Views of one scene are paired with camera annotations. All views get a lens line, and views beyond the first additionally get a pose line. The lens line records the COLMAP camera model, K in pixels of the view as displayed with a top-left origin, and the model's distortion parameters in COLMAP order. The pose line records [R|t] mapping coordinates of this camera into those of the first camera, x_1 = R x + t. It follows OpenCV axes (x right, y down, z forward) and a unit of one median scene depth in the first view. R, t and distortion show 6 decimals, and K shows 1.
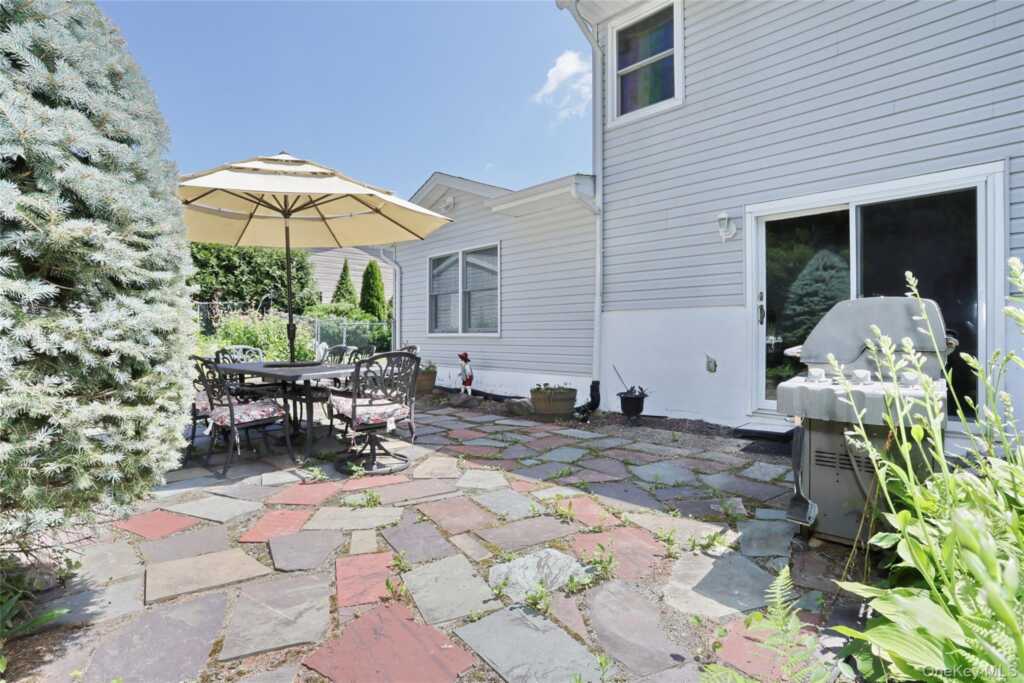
lens RADIAL K [[508.1, 0, 512.0], [0, 508.1, 341.5], [0, 0, 1]] dist [-0.088597, 0.043016]
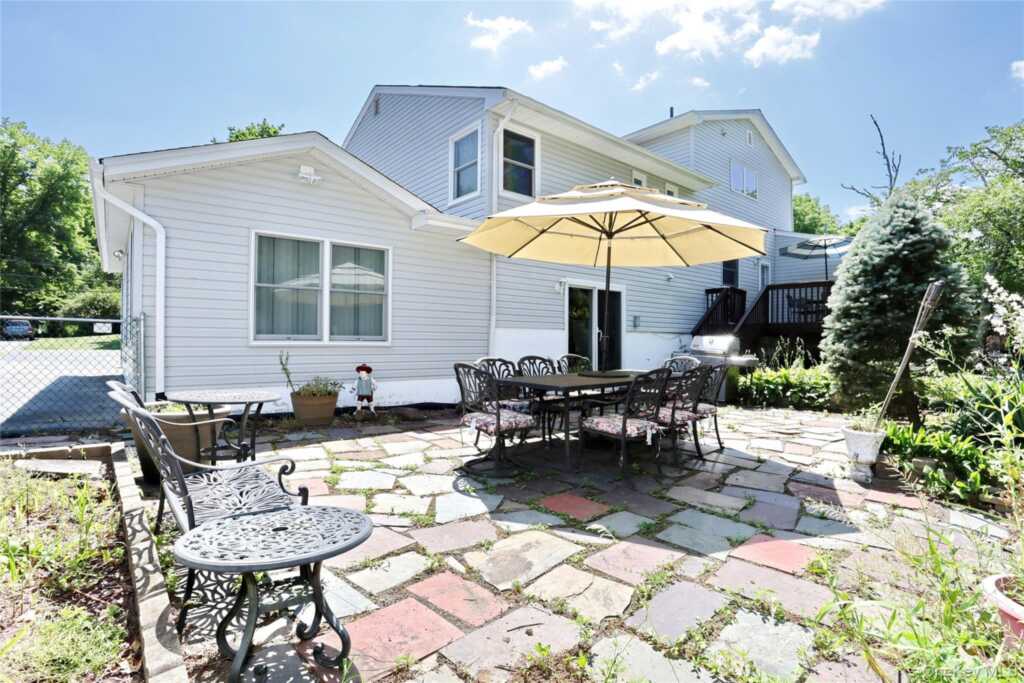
lens RADIAL K [[508.1, 0, 512.0], [0, 508.1, 341.5], [0, 0, 1]] dist [-0.088597, 0.043016]
pose [[0.079176, -0.005918, 0.996843, -1.173632], [-0.001284, 0.999981, 0.006039, -0.028821], [-0.996860, -0.001758, 0.079167, 0.837996]]
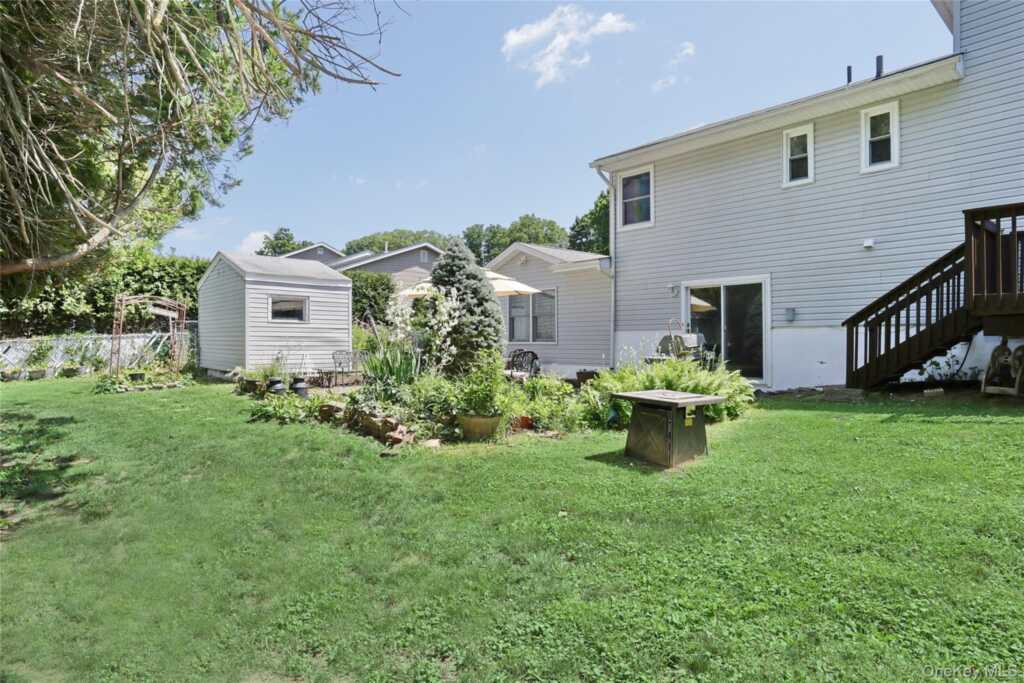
lens RADIAL K [[567.3, 0, 532.2], [0, 567.3, 343.0], [0, 0, 1]] dist [0.000401, -0.000238]
pose [[0.999669, -0.005828, -0.025045, -0.072670], [0.005685, 0.999967, -0.005747, -0.004114], [0.025077, 0.005603, 0.999670, -1.085766]]
